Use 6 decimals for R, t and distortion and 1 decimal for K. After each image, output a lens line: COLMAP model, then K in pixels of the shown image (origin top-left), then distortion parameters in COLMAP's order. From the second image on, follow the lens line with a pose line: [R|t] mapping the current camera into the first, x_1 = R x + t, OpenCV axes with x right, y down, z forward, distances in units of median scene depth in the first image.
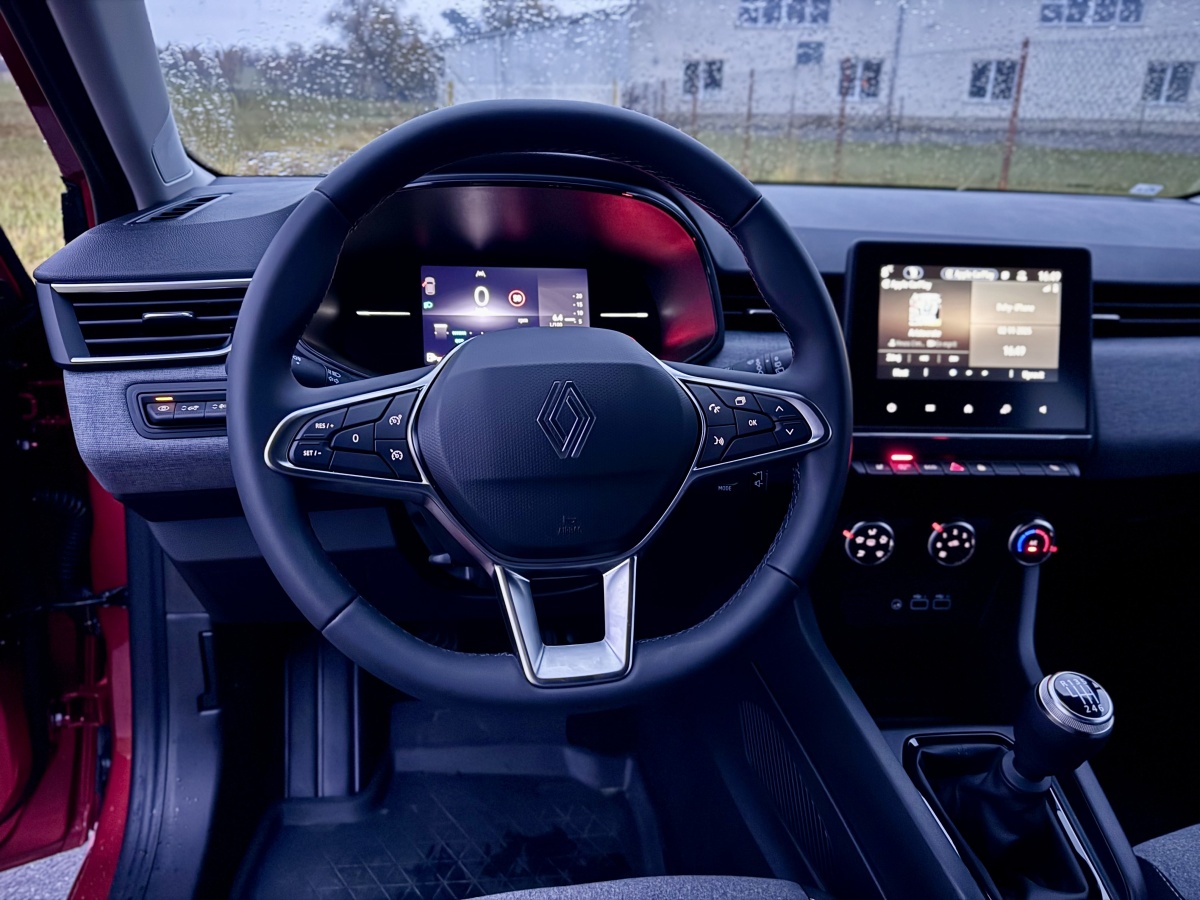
lens RADIAL K [[929.3, 0, 604.6], [0, 929.3, 448.2], [0, 0, 1]] dist [0.051257, -0.009188]
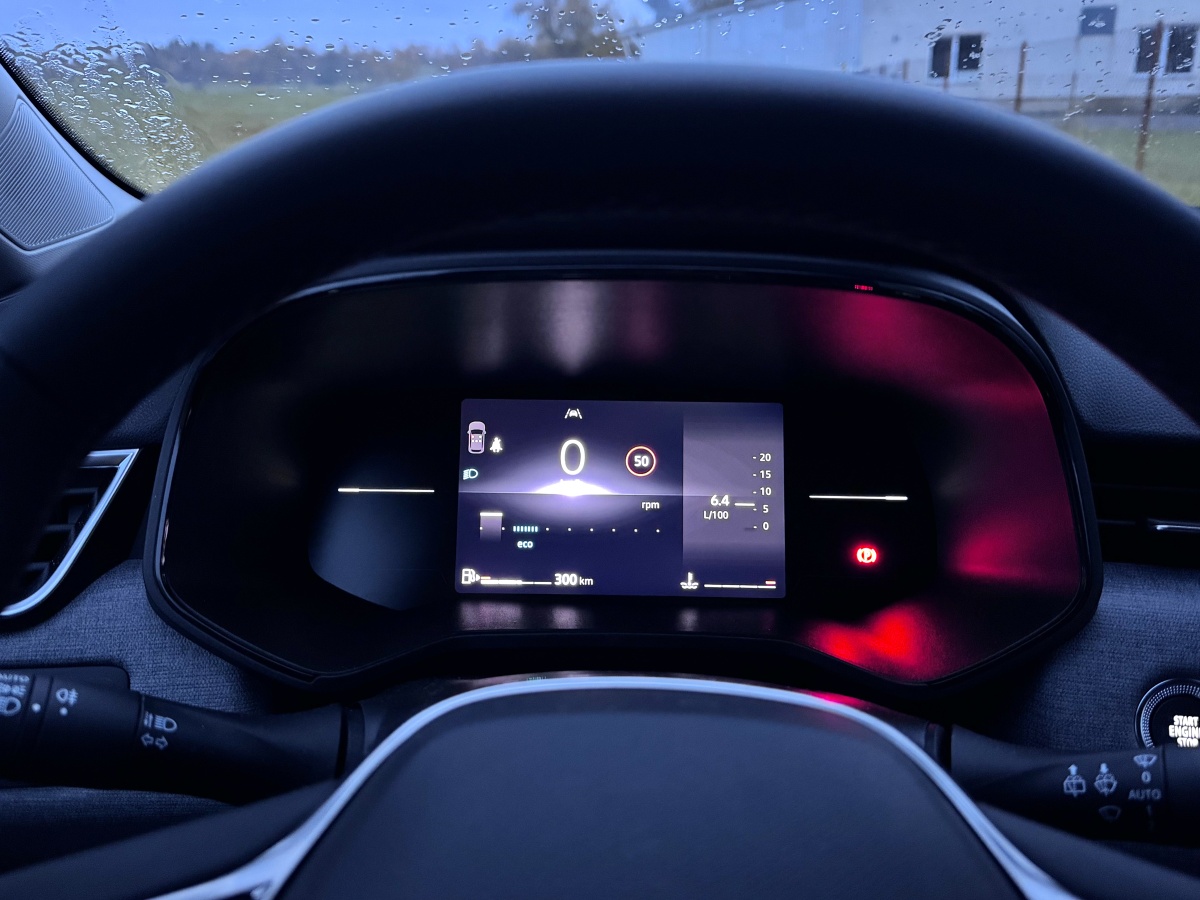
lens RADIAL K [[999.0, 0, 600.0], [0, 999.0, 449.9], [0, 0, 1]] dist [0.019265, 0.009503]
pose [[0.977108, 0.041140, -0.208730, -0.001837], [-0.044340, 0.998959, -0.010675, -0.160928], [0.208073, 0.019686, 0.977915, 0.457675]]
